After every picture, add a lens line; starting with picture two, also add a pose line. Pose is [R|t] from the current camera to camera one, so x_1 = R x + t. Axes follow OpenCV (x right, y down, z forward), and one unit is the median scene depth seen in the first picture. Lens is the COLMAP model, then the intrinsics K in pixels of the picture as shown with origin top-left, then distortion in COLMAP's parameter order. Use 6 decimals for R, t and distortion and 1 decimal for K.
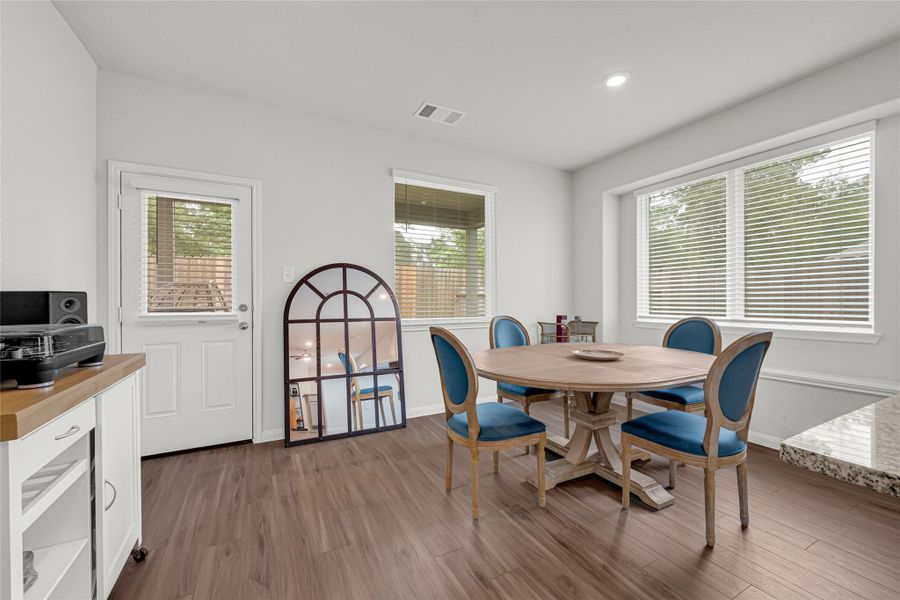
lens RADIAL K [[364.5, 0, 450.0], [0, 364.5, 300.0], [0, 0, 1]] dist [0.000288, 0.000085]
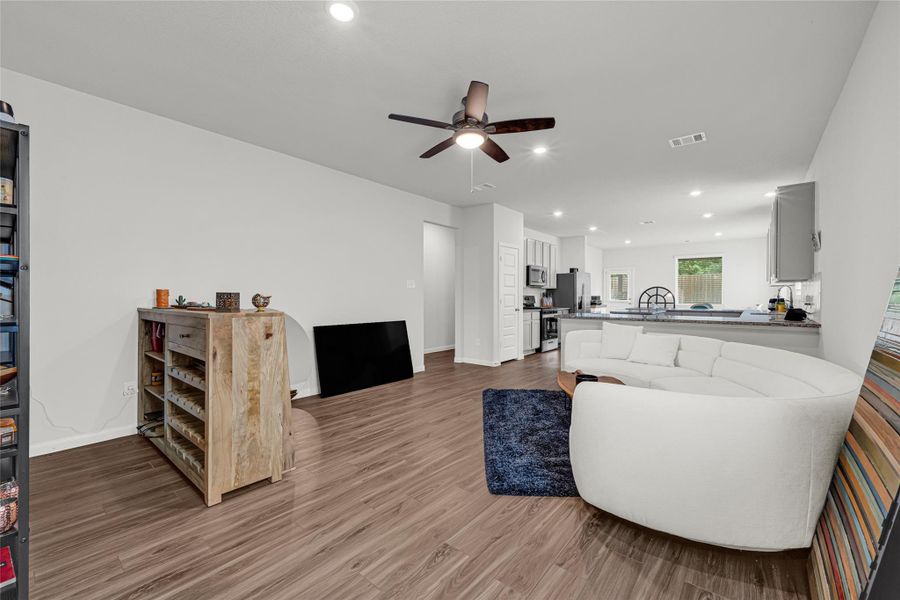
lens RADIAL K [[364.5, 0, 450.0], [0, 364.5, 300.0], [0, 0, 1]] dist [0.000288, 0.000085]
pose [[0.372248, 0.006932, -0.928108, 2.216065], [0.006610, 0.999927, 0.010120, -0.020067], [0.928110, -0.009902, 0.372175, -2.144748]]
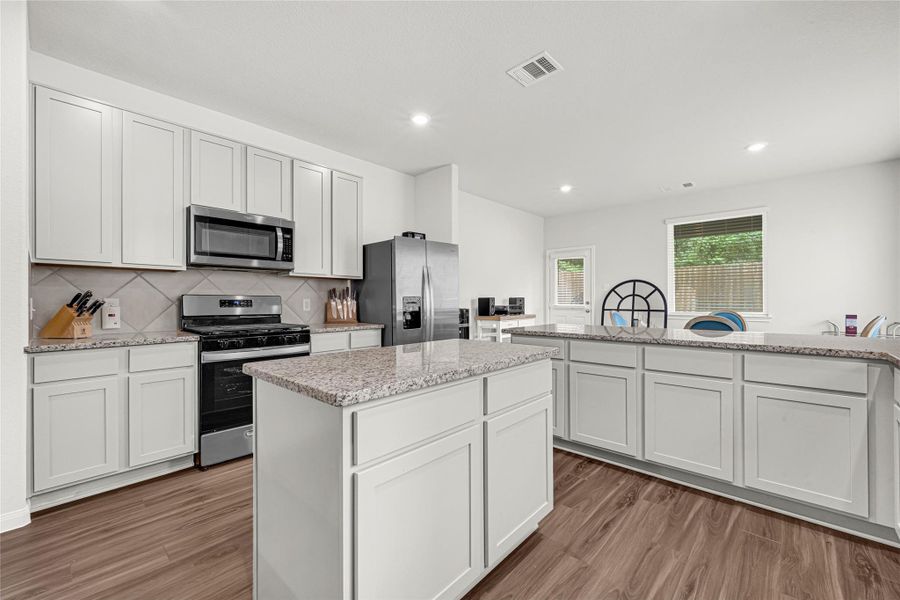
lens RADIAL K [[364.5, 0, 450.0], [0, 364.5, 300.0], [0, 0, 1]] dist [0.000288, 0.000085]
pose [[0.327343, 0.004305, -0.944896, 1.157274], [0.003762, 0.999976, 0.005859, -0.011440], [0.944898, -0.005472, 0.327319, -0.493943]]
